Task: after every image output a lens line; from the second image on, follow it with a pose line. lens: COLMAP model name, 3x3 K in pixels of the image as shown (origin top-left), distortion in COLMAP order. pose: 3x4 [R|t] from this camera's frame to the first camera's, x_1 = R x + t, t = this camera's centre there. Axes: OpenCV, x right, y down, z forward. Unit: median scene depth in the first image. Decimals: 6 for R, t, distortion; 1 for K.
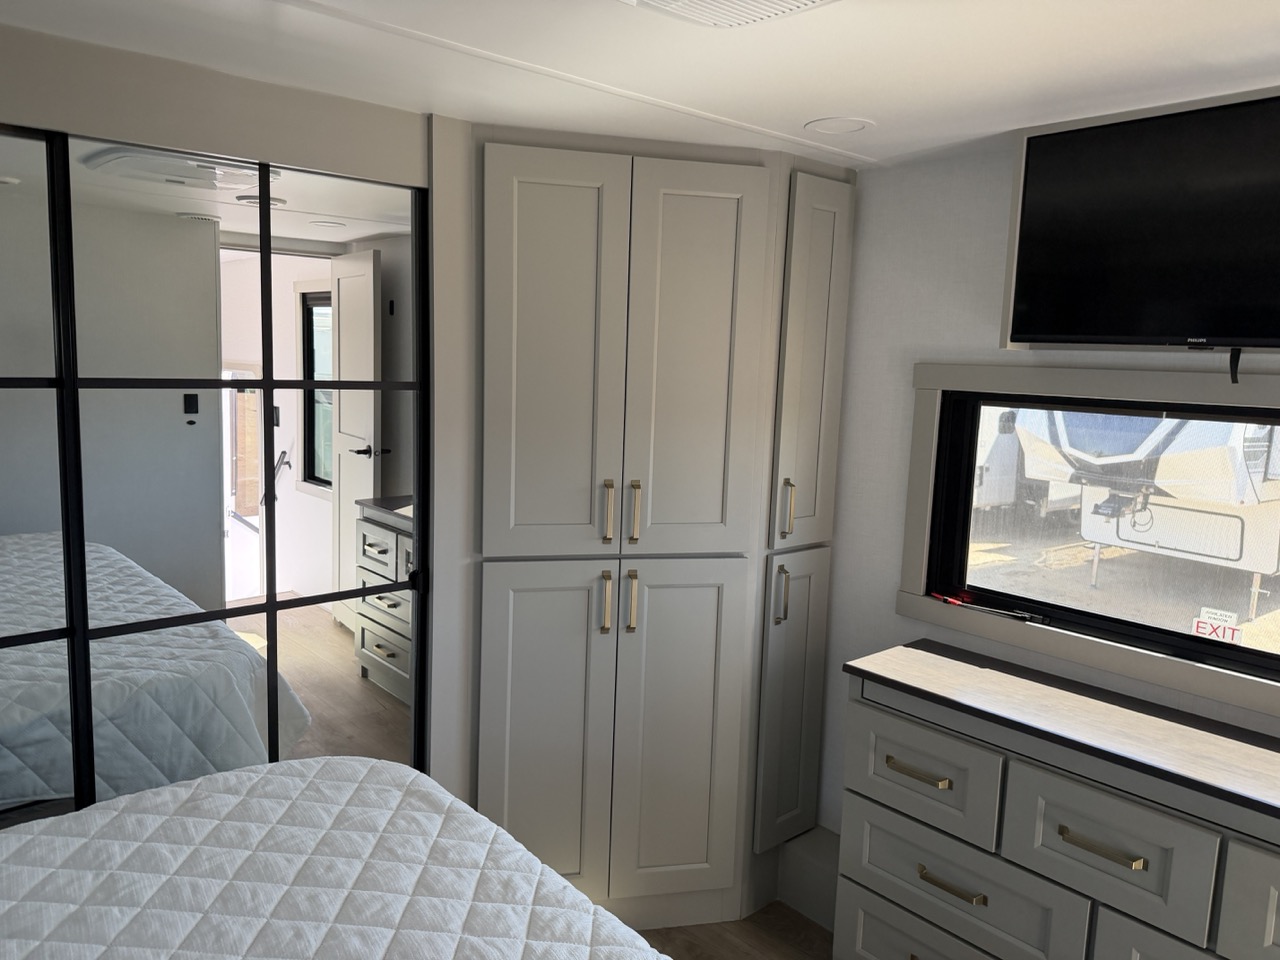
lens RADIAL K [[894.7, 0, 643.7], [0, 894.7, 479.5], [0, 0, 1]] dist [0.089185, -0.107072]
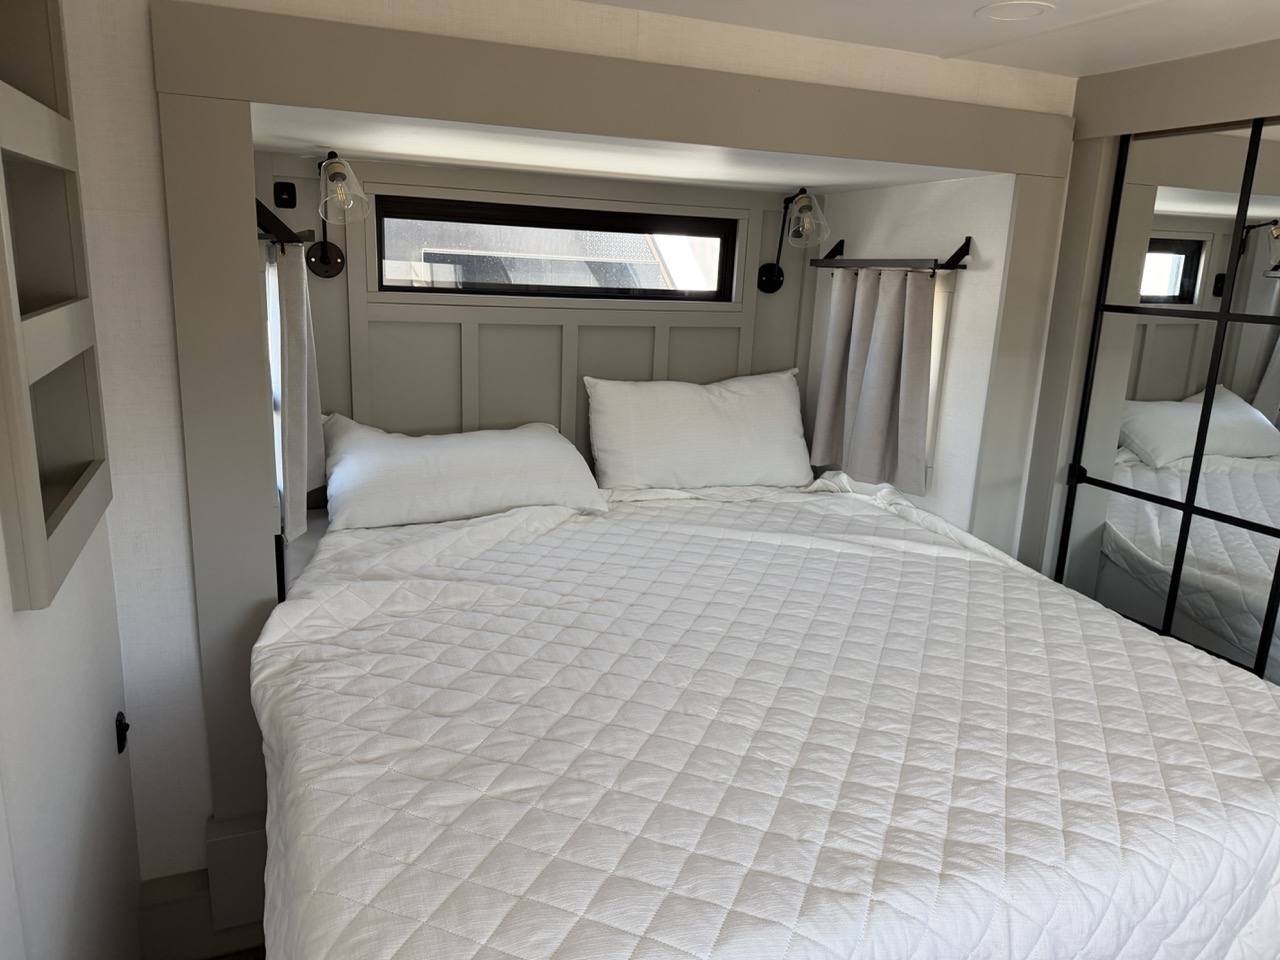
lens RADIAL K [[883.5, 0, 637.3], [0, 883.5, 464.5], [0, 0, 1]] dist [0.037043, -0.048125]
pose [[-0.346474, 0.165061, -0.923423, 0.573060], [-0.173650, 0.956098, 0.236056, -0.039540], [0.921847, 0.242140, -0.302600, 0.422605]]
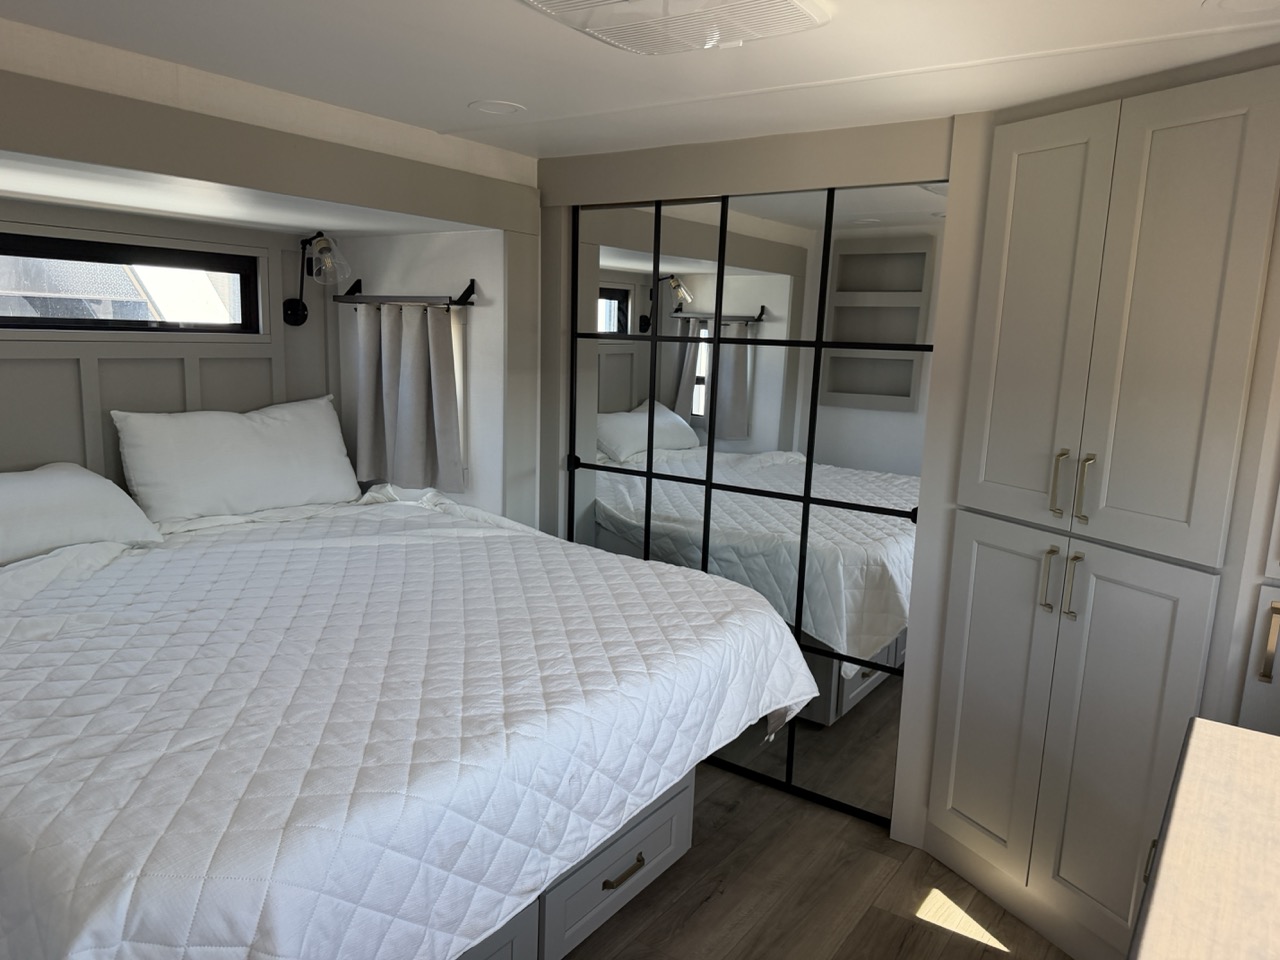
lens RADIAL K [[894.7, 0, 643.7], [0, 894.7, 479.5], [0, 0, 1]] dist [0.089185, -0.107072]
pose [[0.224414, 0.132166, -0.965490, 0.806888], [-0.156473, 0.982792, 0.098165, 0.006922], [0.961850, 0.129044, 0.241232, 0.354574]]
